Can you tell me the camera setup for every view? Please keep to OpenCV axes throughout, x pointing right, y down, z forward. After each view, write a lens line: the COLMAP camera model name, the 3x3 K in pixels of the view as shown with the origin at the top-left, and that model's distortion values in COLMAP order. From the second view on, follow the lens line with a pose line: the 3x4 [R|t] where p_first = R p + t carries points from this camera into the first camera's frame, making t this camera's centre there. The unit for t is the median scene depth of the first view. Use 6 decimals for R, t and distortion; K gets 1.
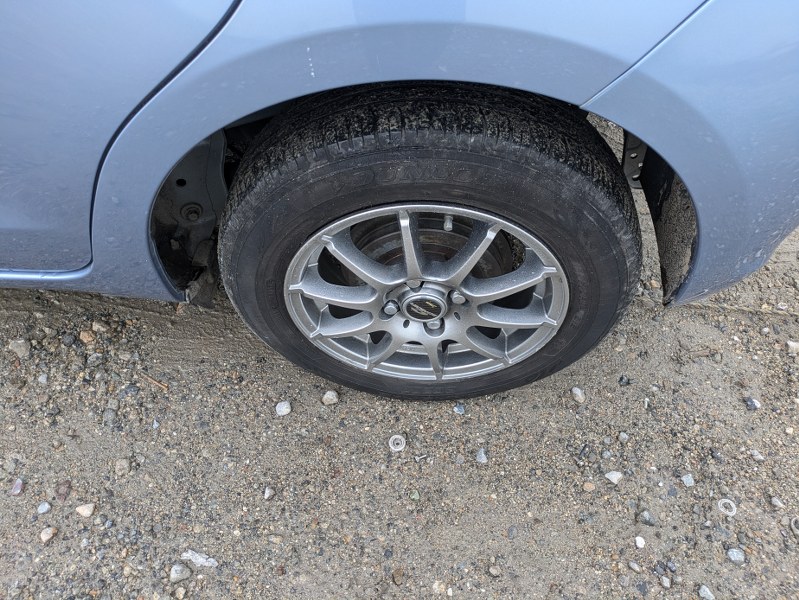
lens RADIAL K [[600.1, 0, 393.9], [0, 600.1, 305.5], [0, 0, 1]] dist [0.010743, -0.005658]
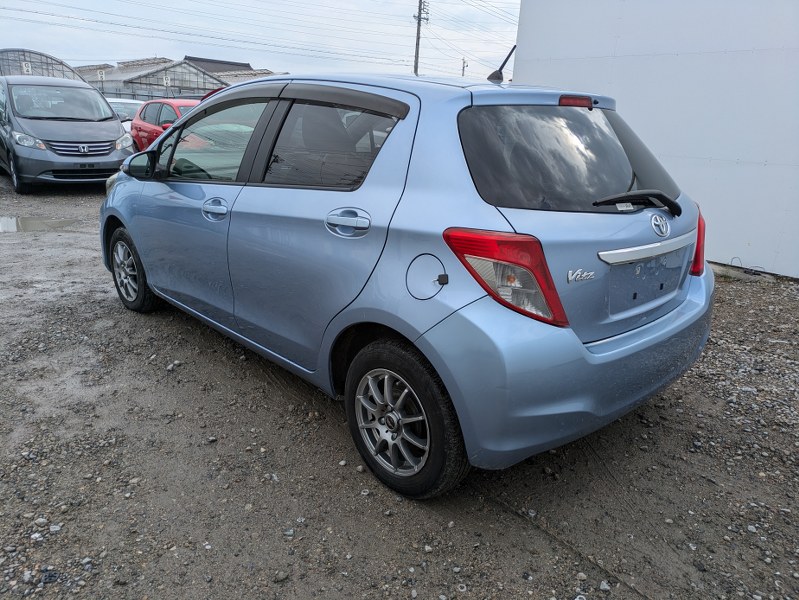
lens RADIAL K [[597.6, 0, 399.5], [0, 597.6, 300.0], [0, 0, 1]] dist [0.017893, -0.001689]
pose [[0.722969, 0.219389, -0.655121, 1.669572], [-0.568878, 0.727113, -0.384296, 0.594592], [0.392037, 0.650519, 0.650487, -1.001070]]
